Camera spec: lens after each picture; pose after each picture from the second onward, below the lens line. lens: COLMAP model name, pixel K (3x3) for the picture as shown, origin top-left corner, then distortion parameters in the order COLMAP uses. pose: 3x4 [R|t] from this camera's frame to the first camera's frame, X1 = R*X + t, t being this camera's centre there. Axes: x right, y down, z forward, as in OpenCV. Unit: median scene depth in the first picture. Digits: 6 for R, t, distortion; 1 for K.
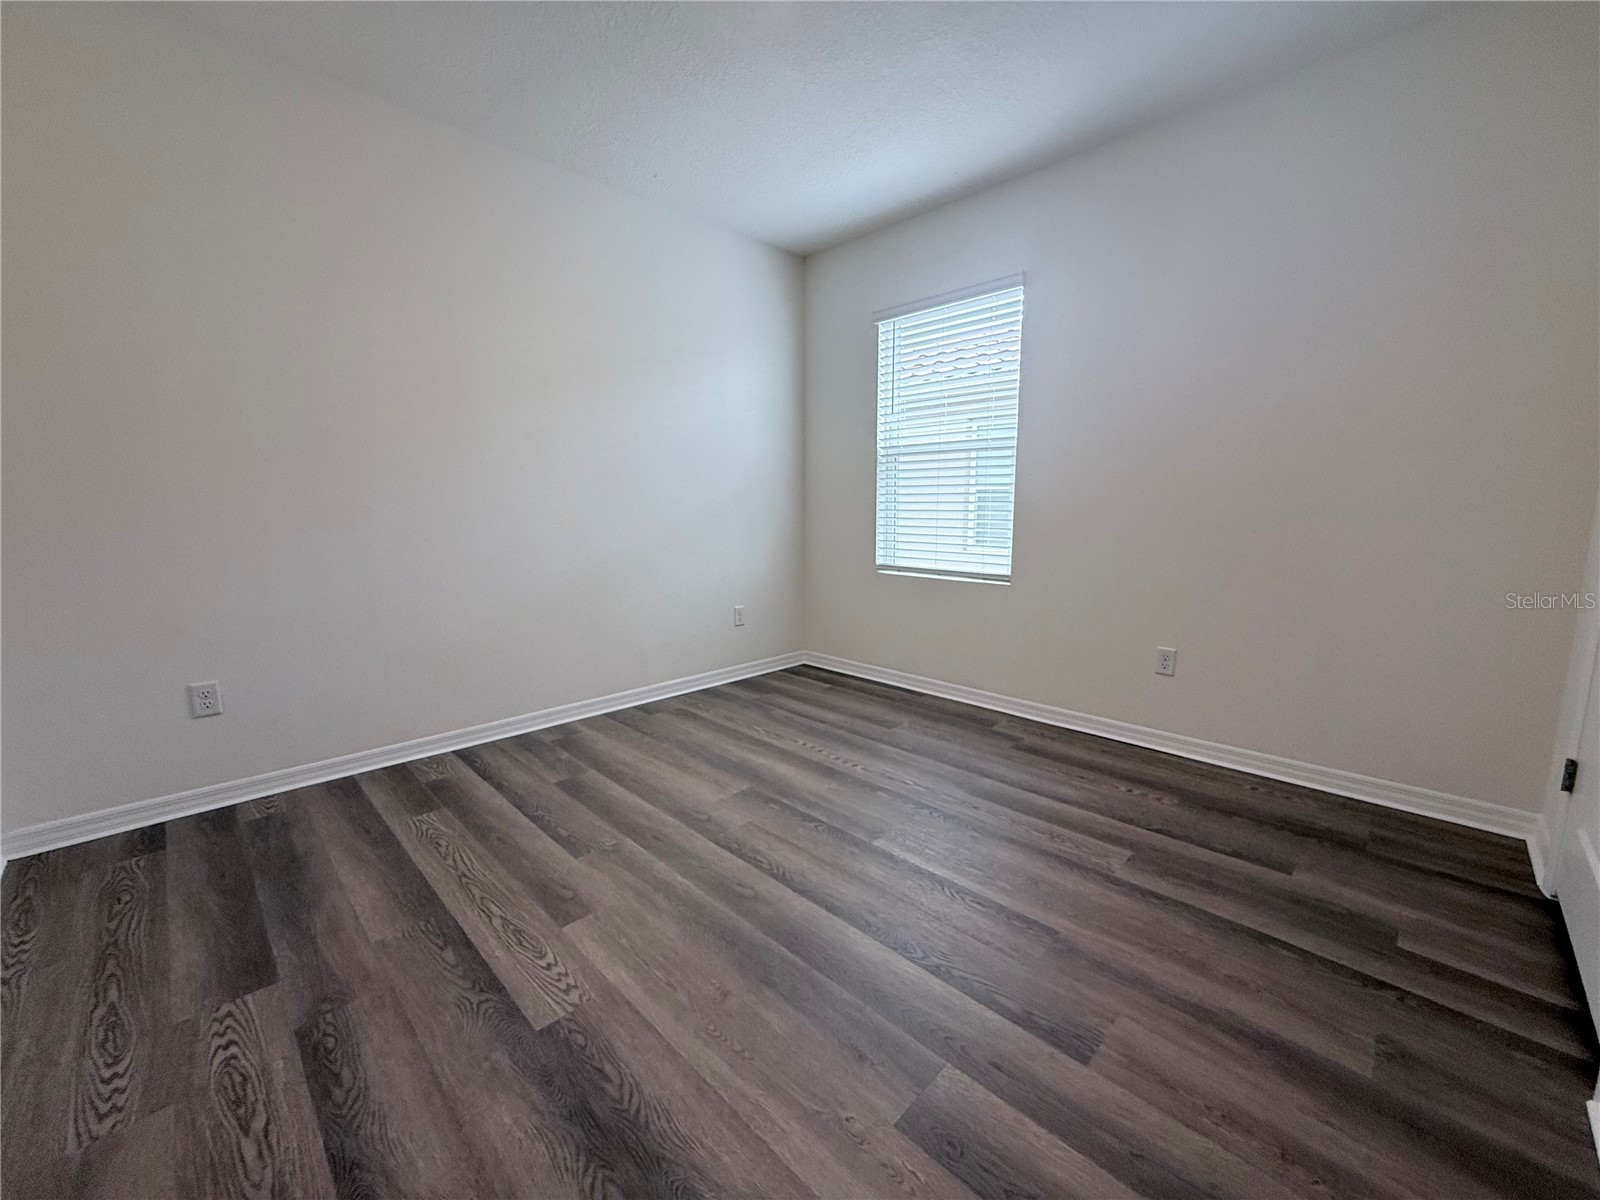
lens RADIAL K [[636.1, 0, 802.8], [0, 636.1, 599.6], [0, 0, 1]] dist [-0.001042, 0.000245]
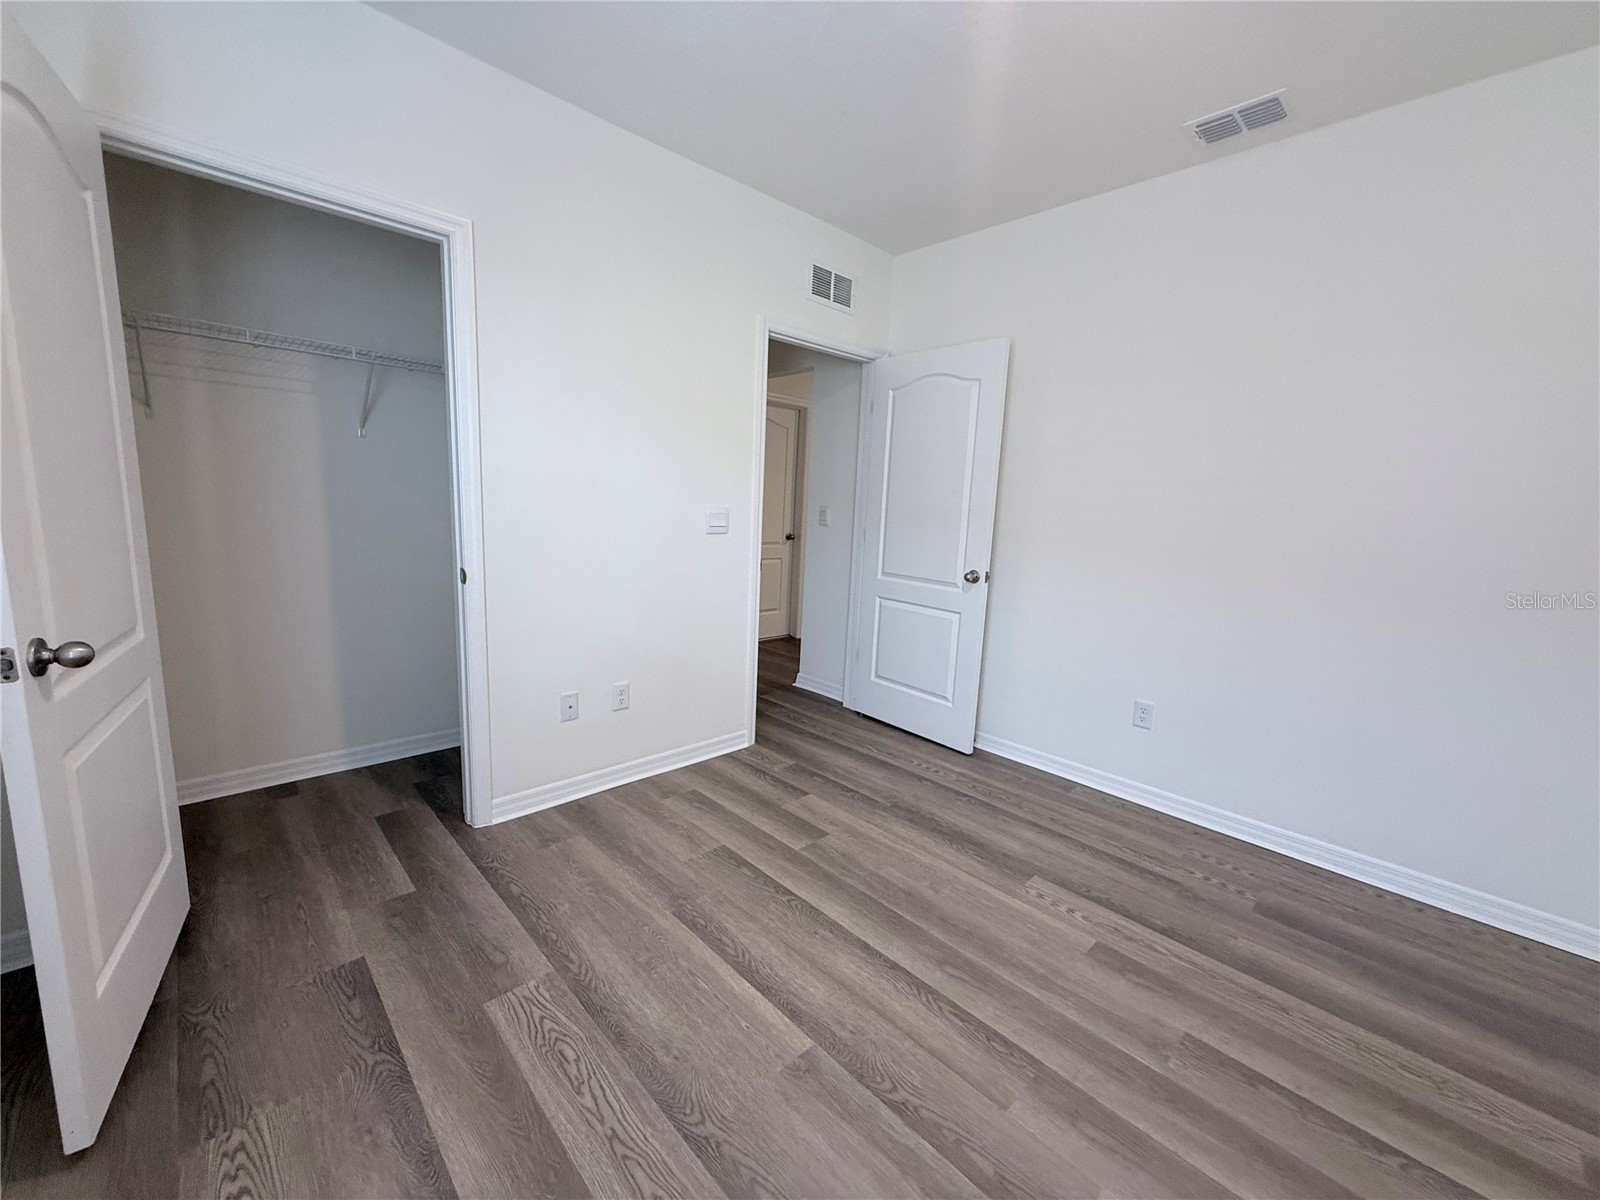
lens RADIAL K [[636.1, 0, 802.8], [0, 636.1, 599.6], [0, 0, 1]] dist [-0.001042, 0.000245]
pose [[-0.999021, -0.042794, 0.011170, 0.155632], [-0.037436, 0.952673, 0.301683, -0.372508], [-0.023552, 0.300970, -0.953343, 1.784393]]
